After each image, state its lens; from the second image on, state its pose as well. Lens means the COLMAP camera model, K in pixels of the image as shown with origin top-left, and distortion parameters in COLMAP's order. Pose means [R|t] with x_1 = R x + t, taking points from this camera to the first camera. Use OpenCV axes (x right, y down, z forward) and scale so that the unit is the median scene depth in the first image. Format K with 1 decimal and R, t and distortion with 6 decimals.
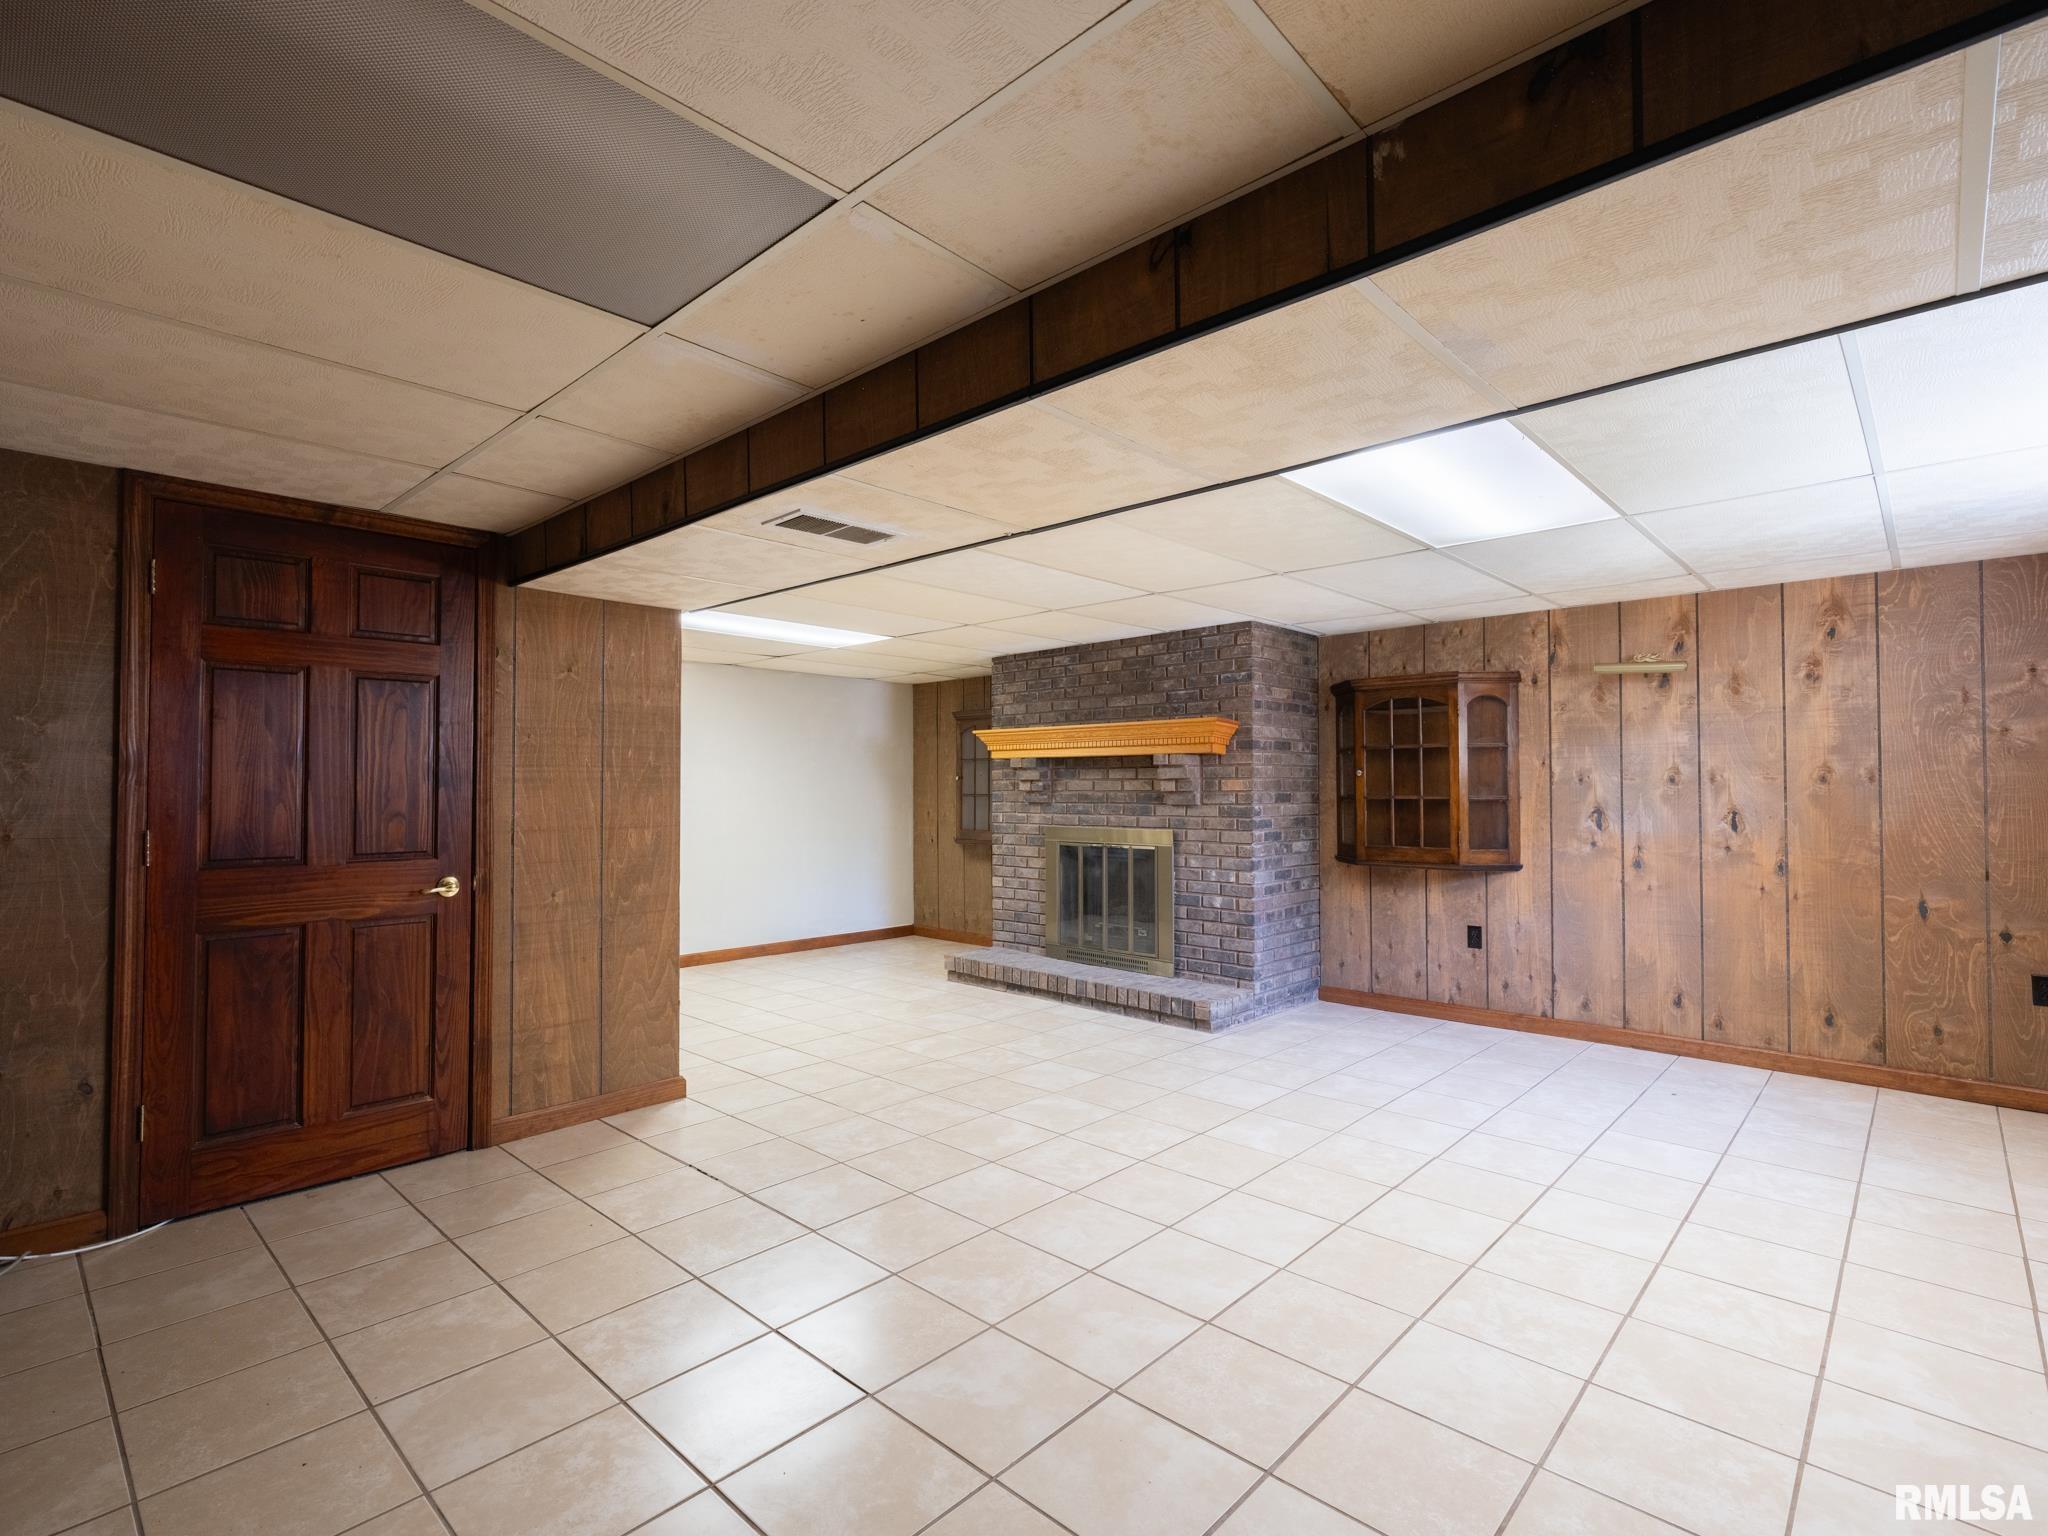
lens RADIAL K [[968.8, 0, 1023.4], [0, 968.8, 770.9], [0, 0, 1]] dist [-0.006264, 0.002168]
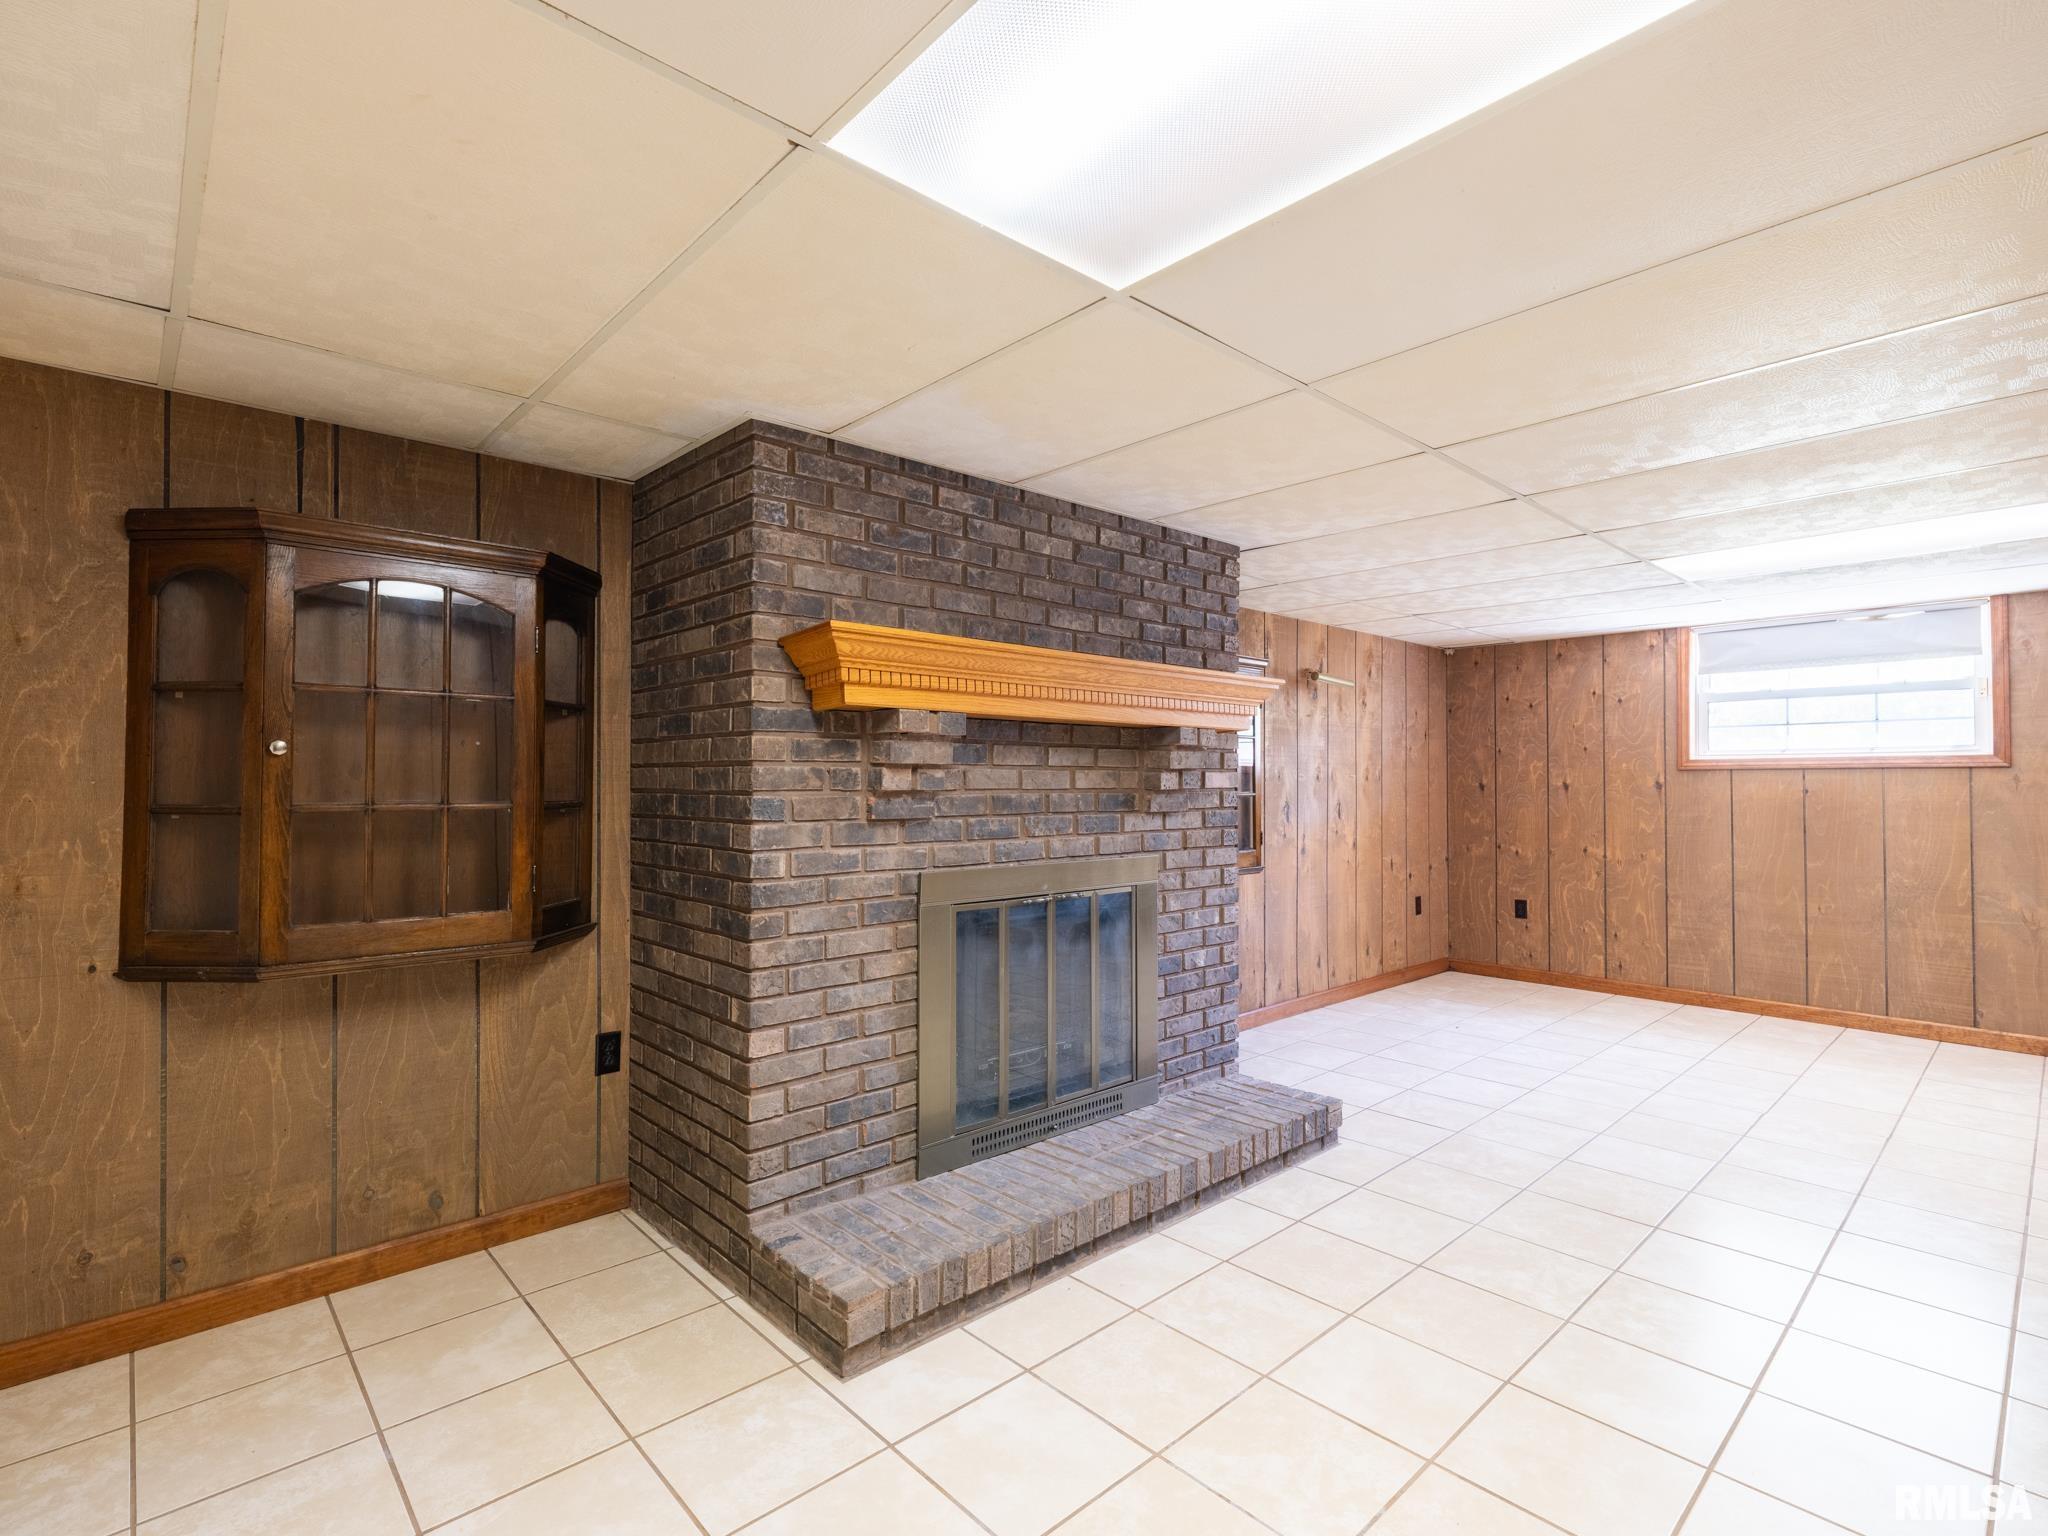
lens RADIAL K [[968.8, 0, 1017.9], [0, 968.8, 769.8], [0, 0, 1]] dist [-0.006264, 0.002168]
pose [[0.084027, 0.014680, 0.996355, -0.444201], [-0.019244, 0.999729, -0.013107, 0.018001], [-0.996278, -0.018073, 0.084287, 1.024112]]
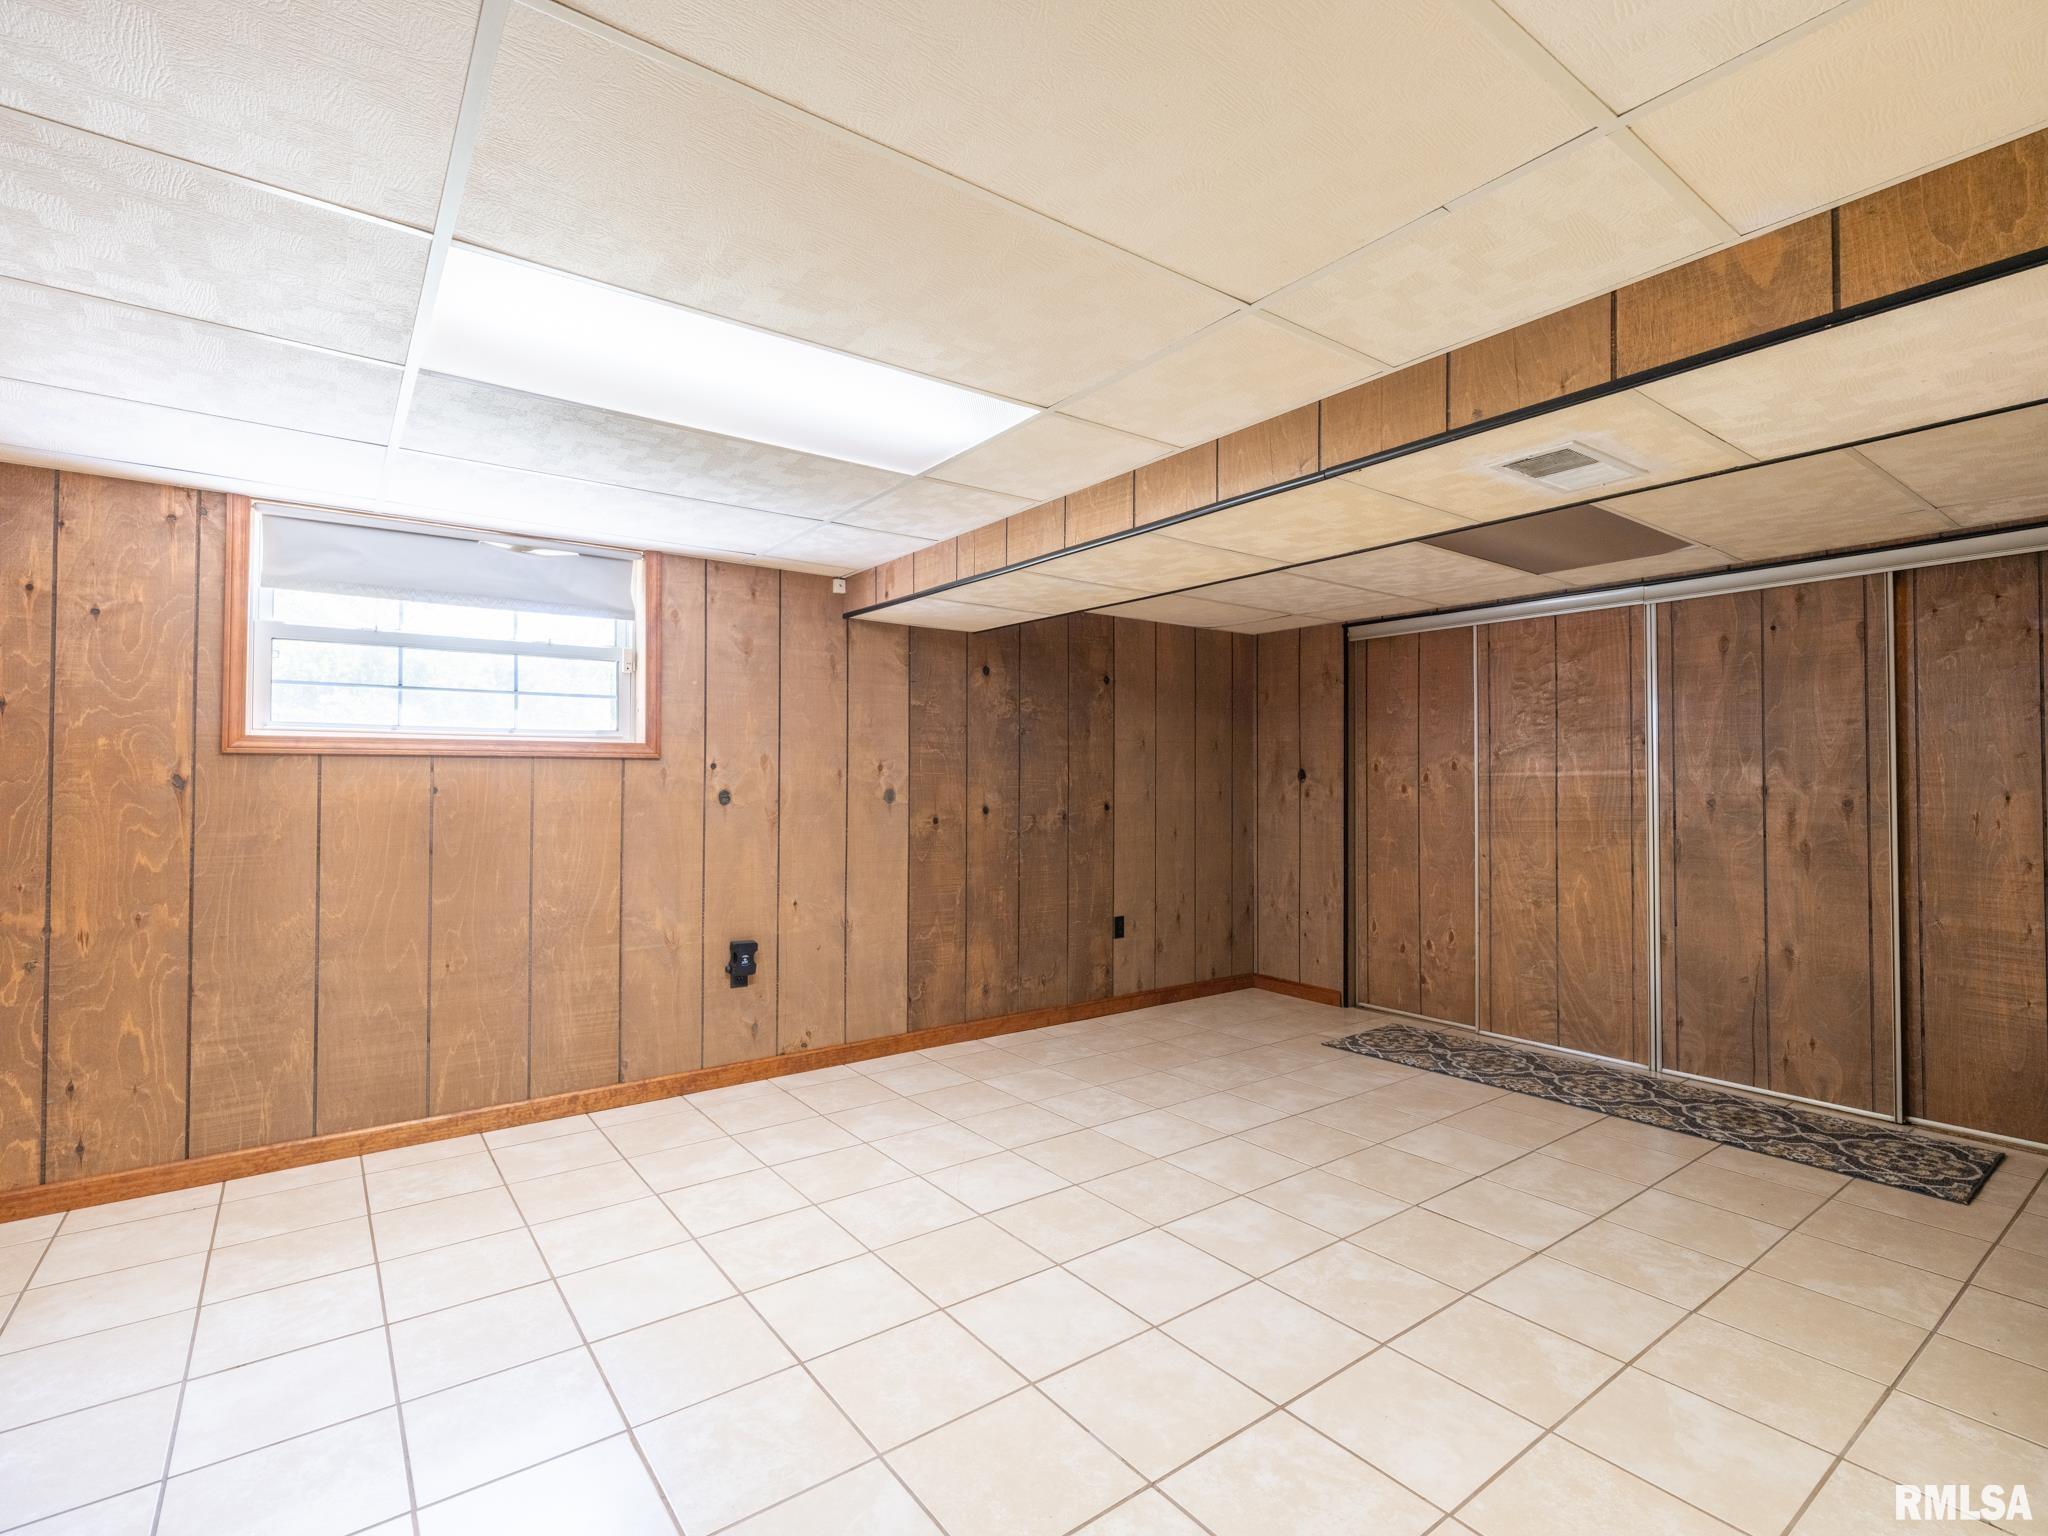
lens RADIAL K [[968.8, 0, 1019.8], [0, 968.8, 762.4], [0, 0, 1]] dist [-0.006264, 0.002168]
pose [[-0.983892, 0.002438, 0.178748, 0.056321], [-0.004203, 0.999315, -0.036766, 0.015284], [-0.178715, -0.036926, -0.983208, 0.886299]]
